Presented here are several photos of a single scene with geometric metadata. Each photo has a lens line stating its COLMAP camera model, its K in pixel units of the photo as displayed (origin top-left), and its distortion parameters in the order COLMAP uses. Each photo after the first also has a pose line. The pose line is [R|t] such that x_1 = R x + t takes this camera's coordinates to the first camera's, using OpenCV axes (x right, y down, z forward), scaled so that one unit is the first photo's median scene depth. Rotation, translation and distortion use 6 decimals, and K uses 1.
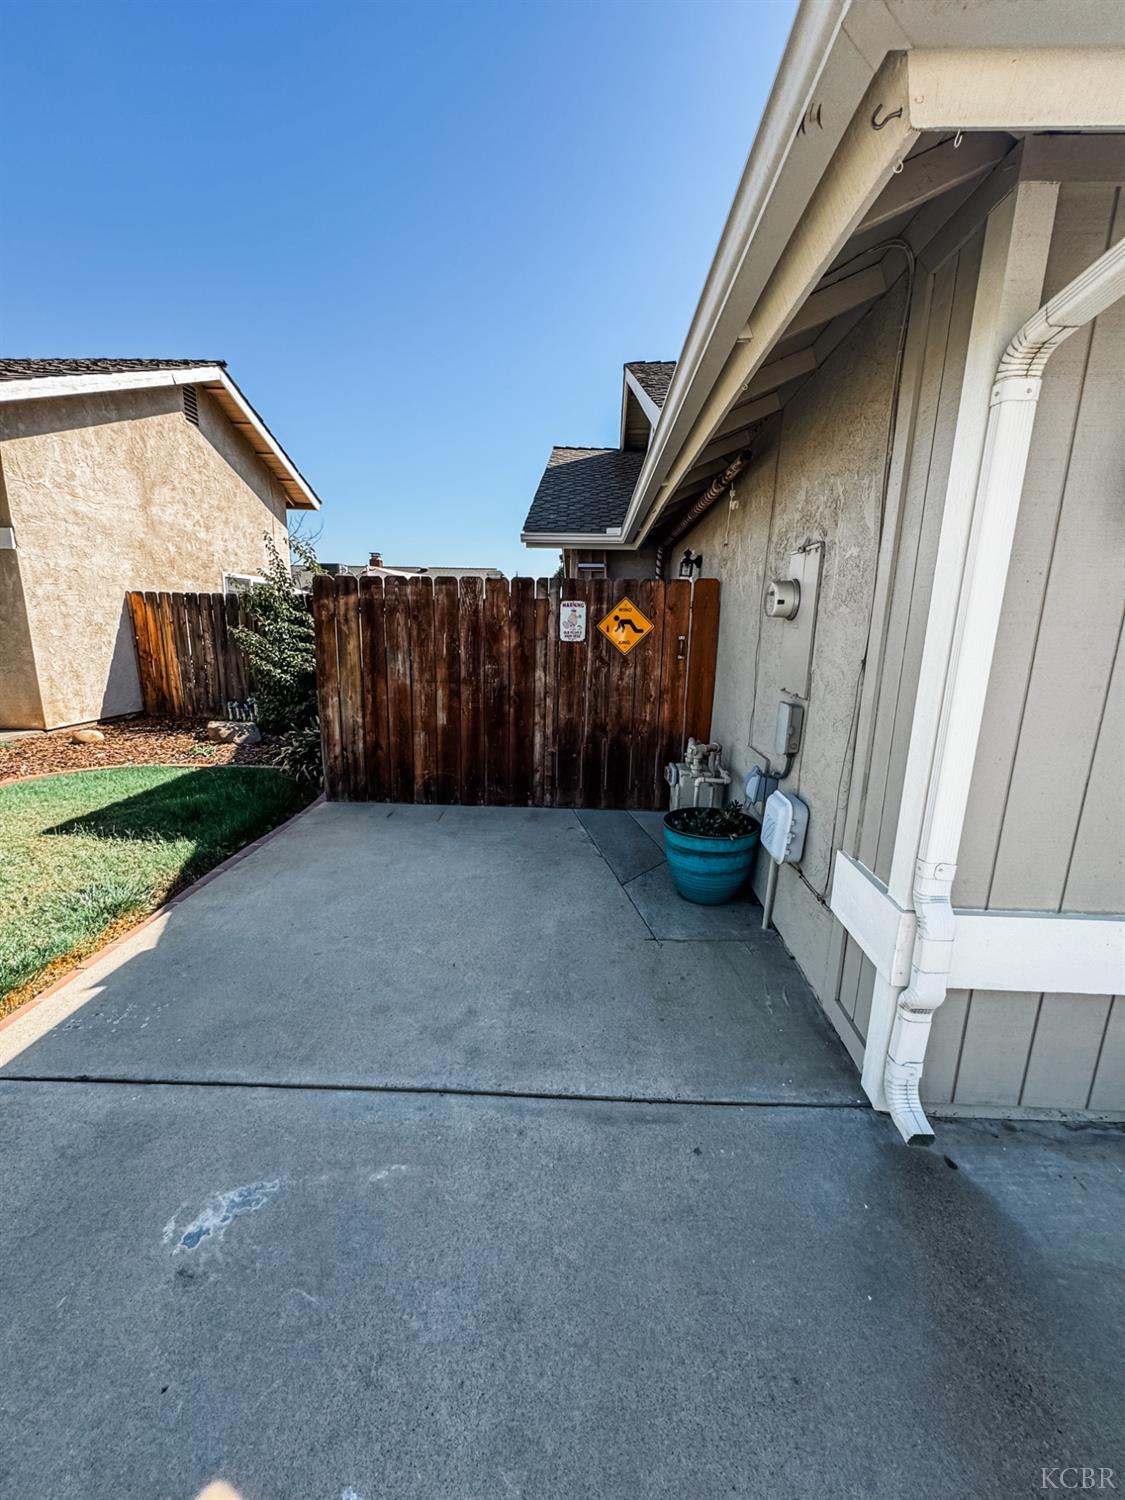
lens RADIAL K [[600.1, 0, 562.5], [0, 600.1, 750.0], [0, 0, 1]] dist [-0.002273, 0.000049]
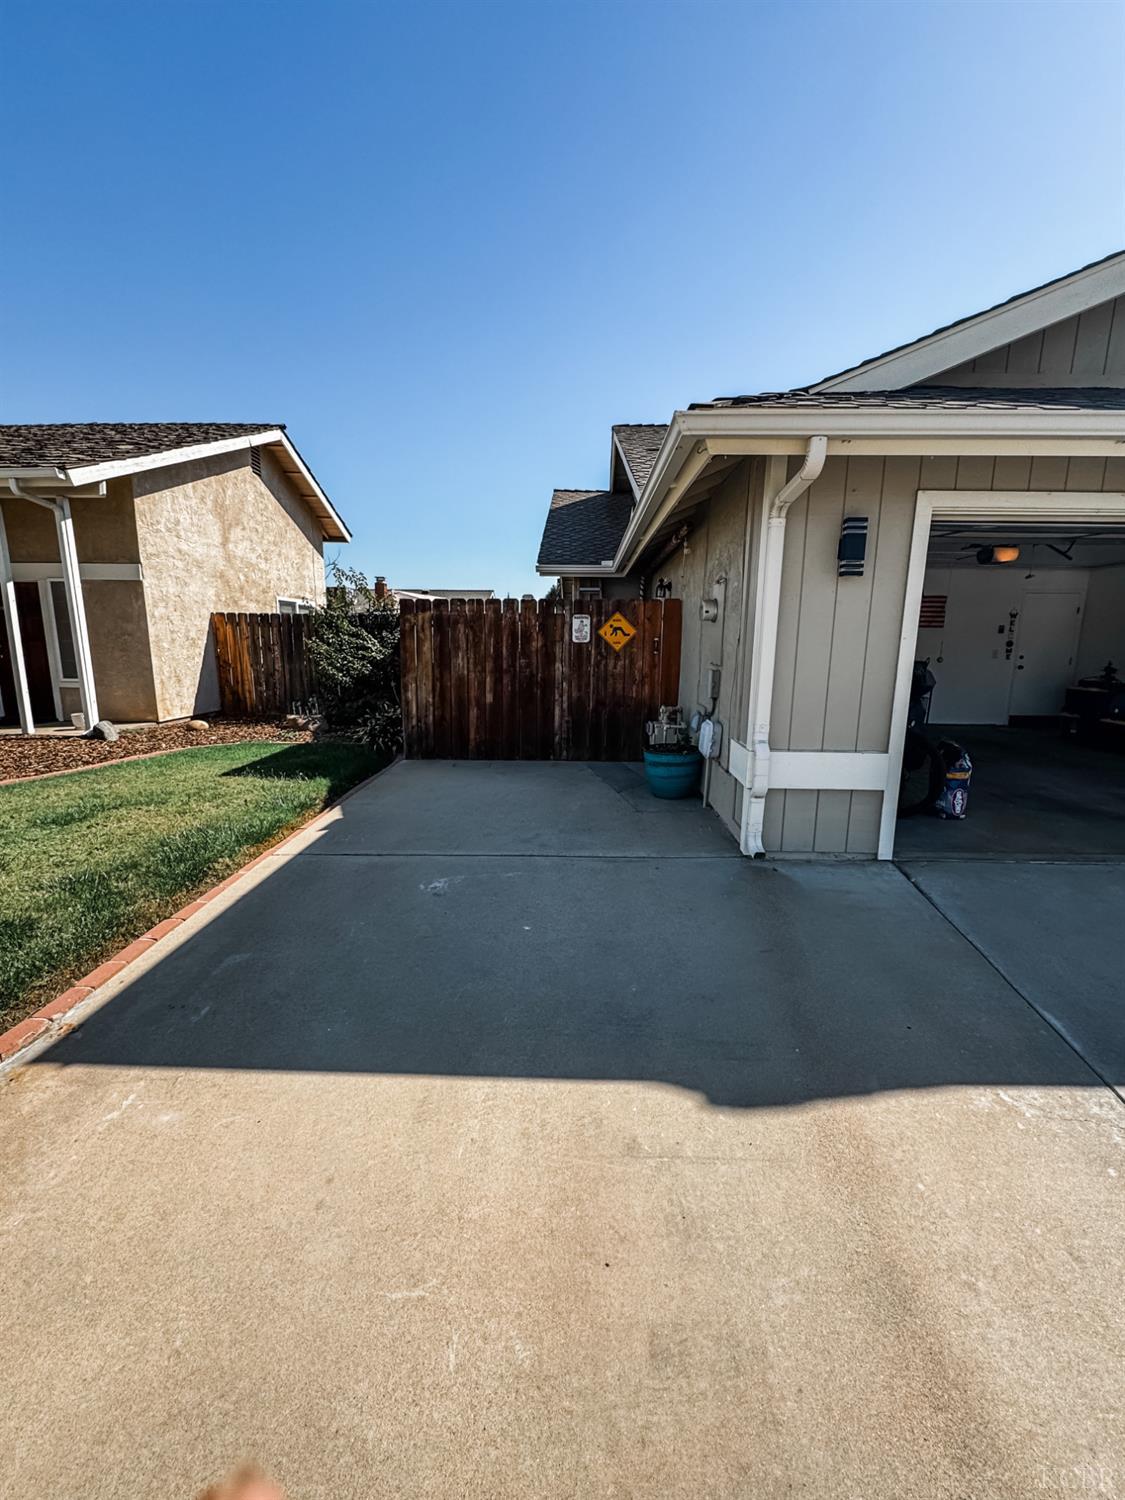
lens RADIAL K [[600.1, 0, 562.5], [0, 600.1, 750.0], [0, 0, 1]] dist [-0.002273, 0.000049]
pose [[0.999837, -0.011788, 0.013680, -0.048910], [0.012224, 0.999407, -0.032198, 0.118574], [-0.013292, 0.032360, 0.999388, -0.417047]]
